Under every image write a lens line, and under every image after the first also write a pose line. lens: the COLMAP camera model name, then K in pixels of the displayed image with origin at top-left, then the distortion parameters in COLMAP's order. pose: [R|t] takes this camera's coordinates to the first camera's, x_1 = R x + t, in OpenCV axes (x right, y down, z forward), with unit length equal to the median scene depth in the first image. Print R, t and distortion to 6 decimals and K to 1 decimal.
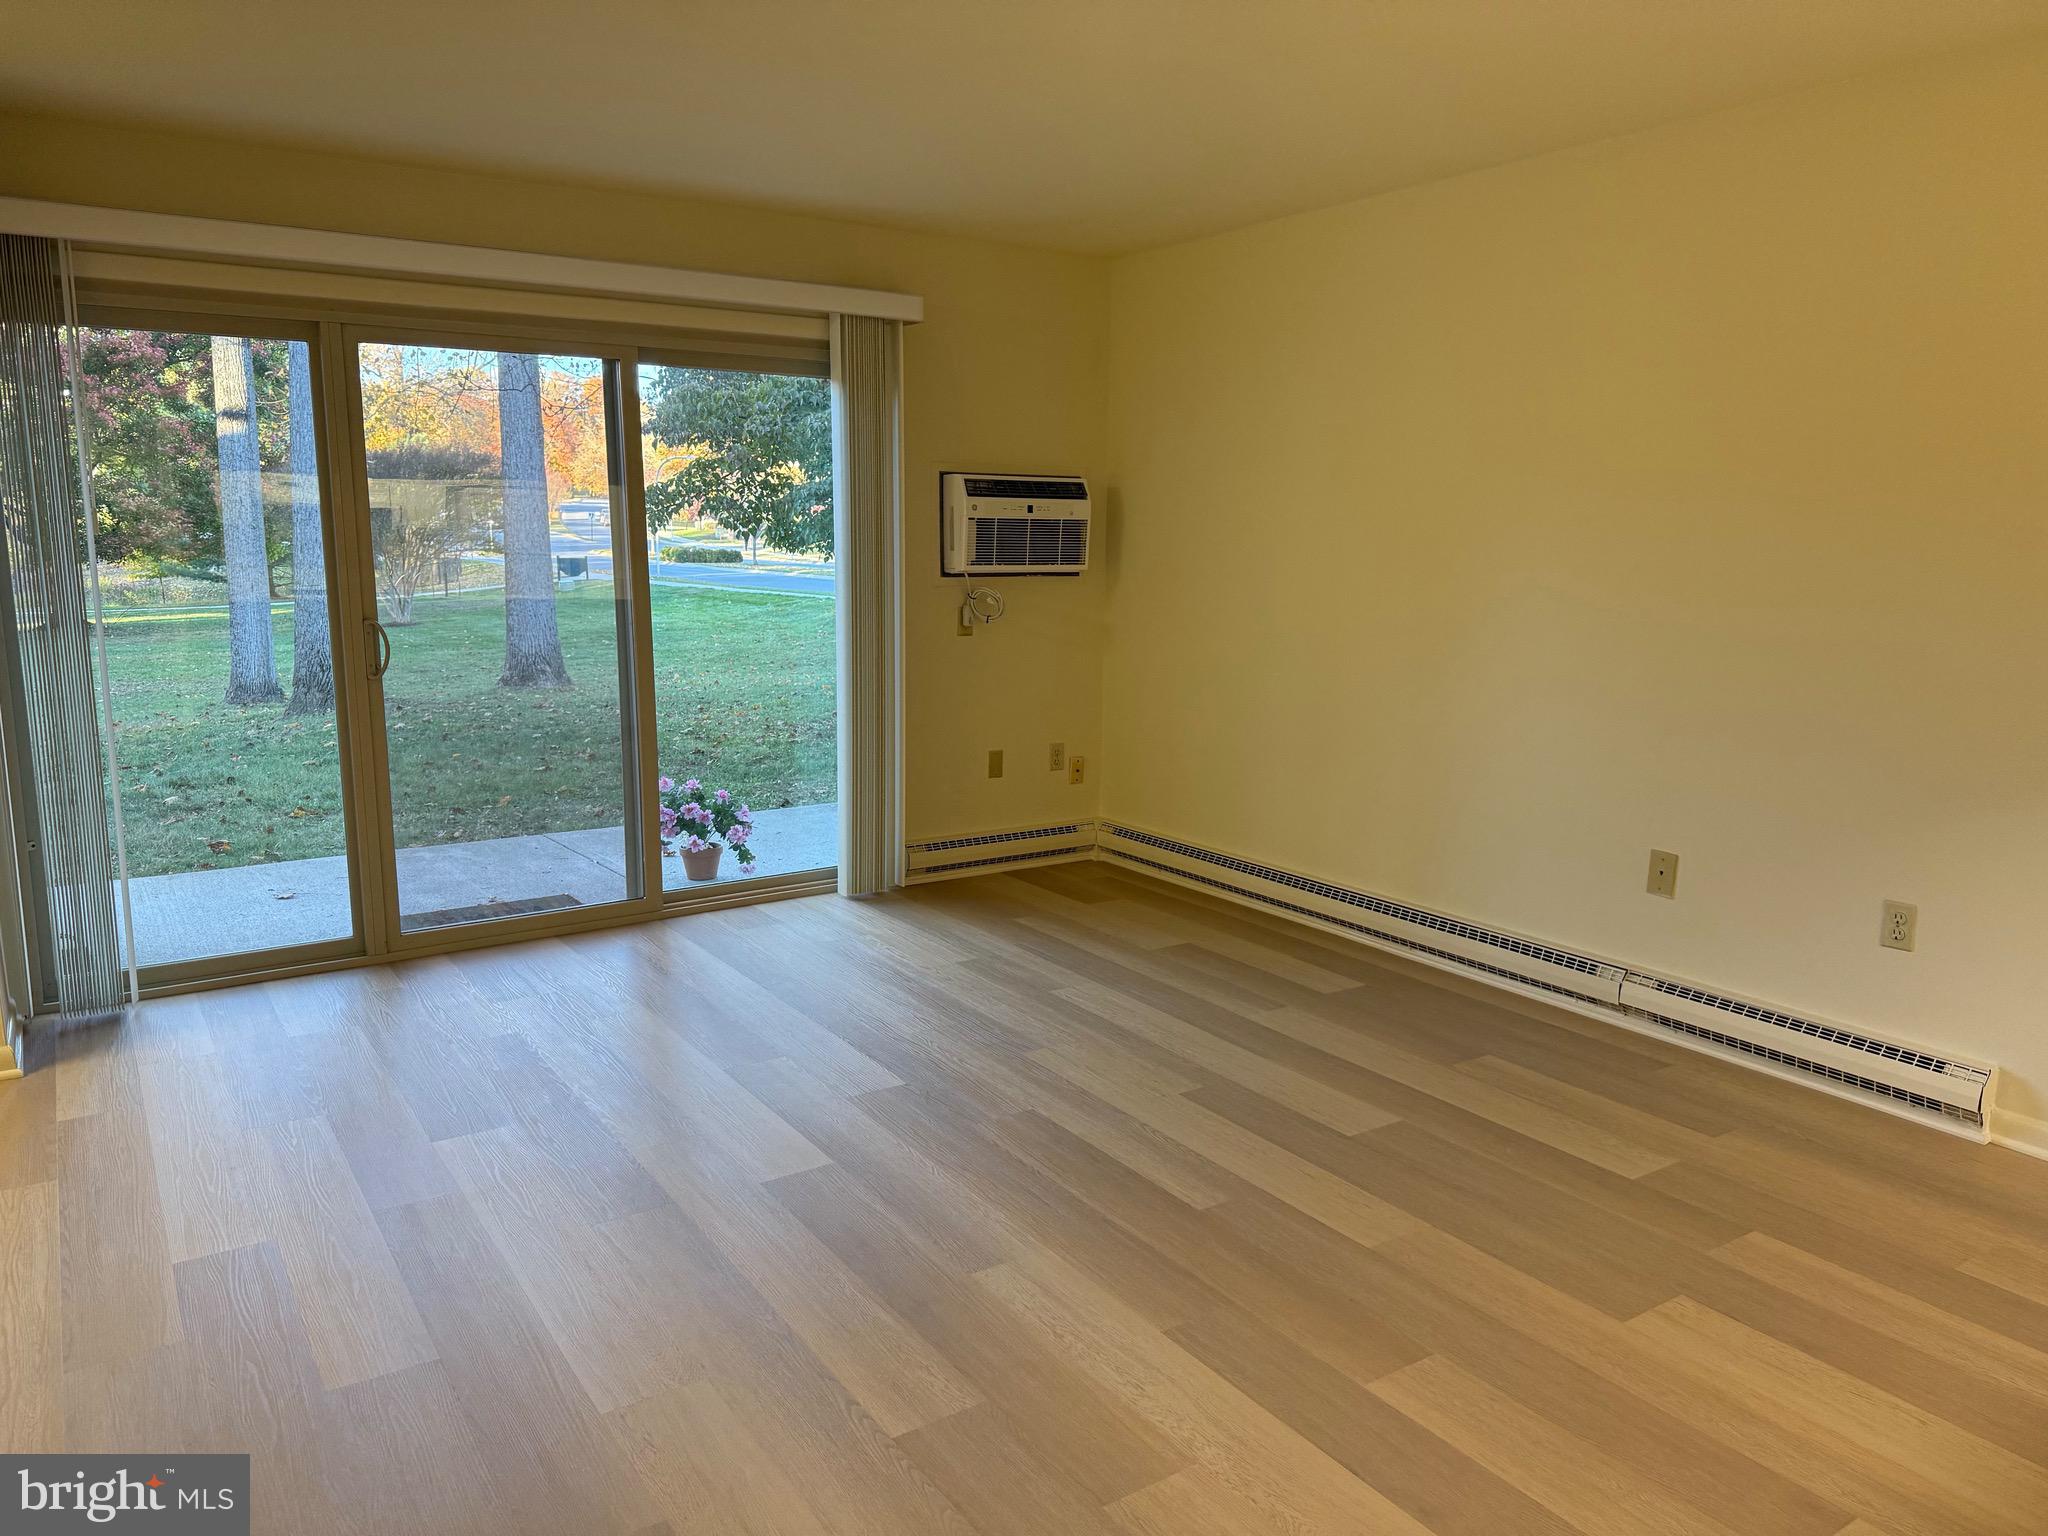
lens RADIAL K [[1434.7, 0, 1025.4], [0, 1434.7, 766.1], [0, 0, 1]] dist [0.007604, -0.018249]
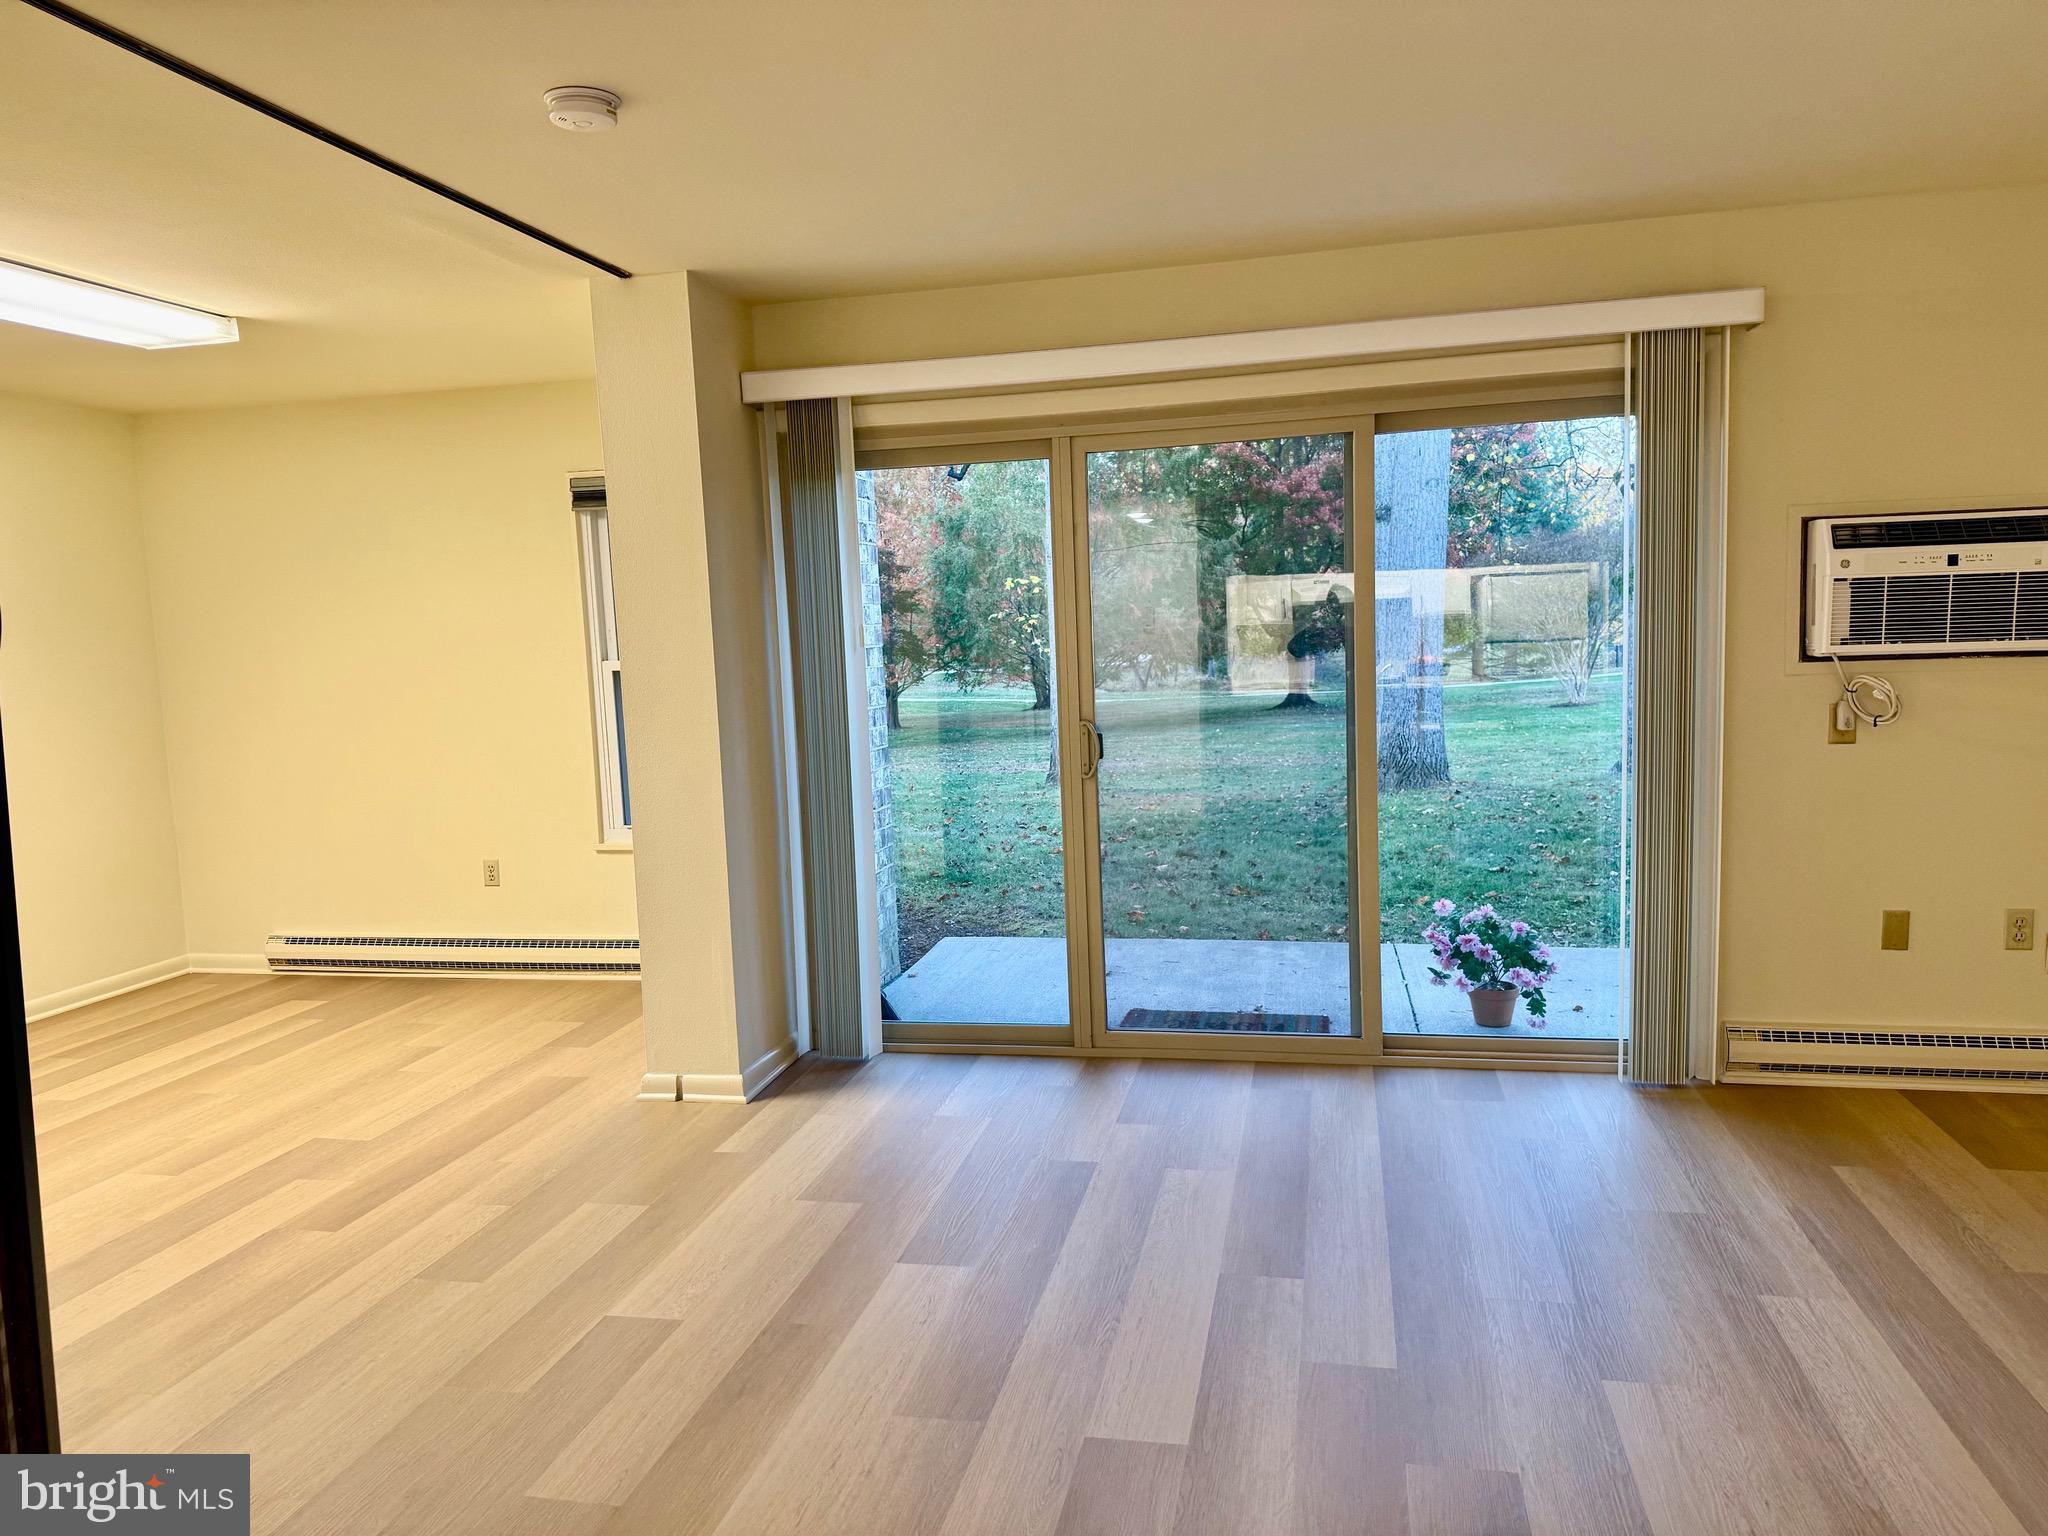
lens RADIAL K [[1434.7, 0, 988.0], [0, 1434.7, 724.9], [0, 0, 1]] dist [0.007604, -0.018249]
pose [[0.671902, 0.015450, -0.740479, 0.213680], [-0.076796, 0.995847, -0.048905, -0.035327], [0.736647, 0.089726, 0.670298, 0.228888]]
